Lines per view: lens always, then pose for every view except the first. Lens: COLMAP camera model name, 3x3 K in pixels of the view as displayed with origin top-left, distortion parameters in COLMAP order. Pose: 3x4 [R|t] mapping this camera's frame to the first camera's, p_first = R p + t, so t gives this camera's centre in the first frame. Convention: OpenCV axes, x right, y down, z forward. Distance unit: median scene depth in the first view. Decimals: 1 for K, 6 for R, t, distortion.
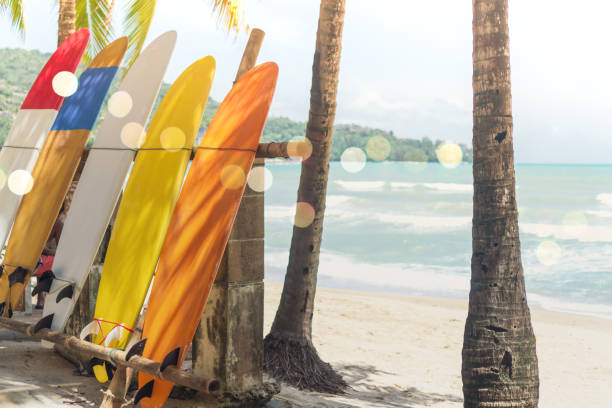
lens RADIAL K [[970.9, 0, 306.0], [0, 970.9, 204.0], [0, 0, 1]] dist [-0.023718, -0.084088]
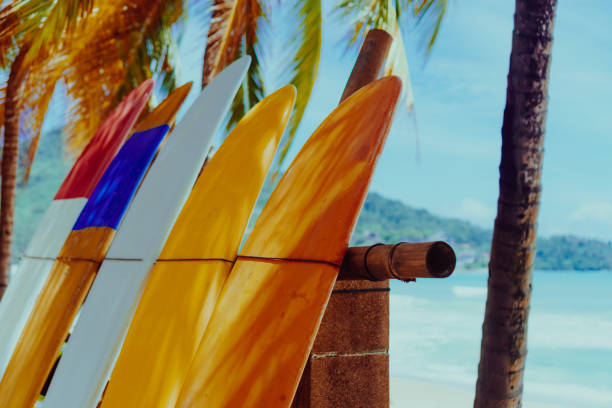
lens RADIAL K [[940.4, 0, 306.0], [0, 940.4, 204.0], [0, 0, 1]] dist [0.010055, 0.008117]
pose [[0.974840, -0.014112, -0.222459, 0.018227], [-0.011545, 0.993458, -0.113611, -0.021972], [0.222607, 0.113321, 0.968300, 0.387701]]
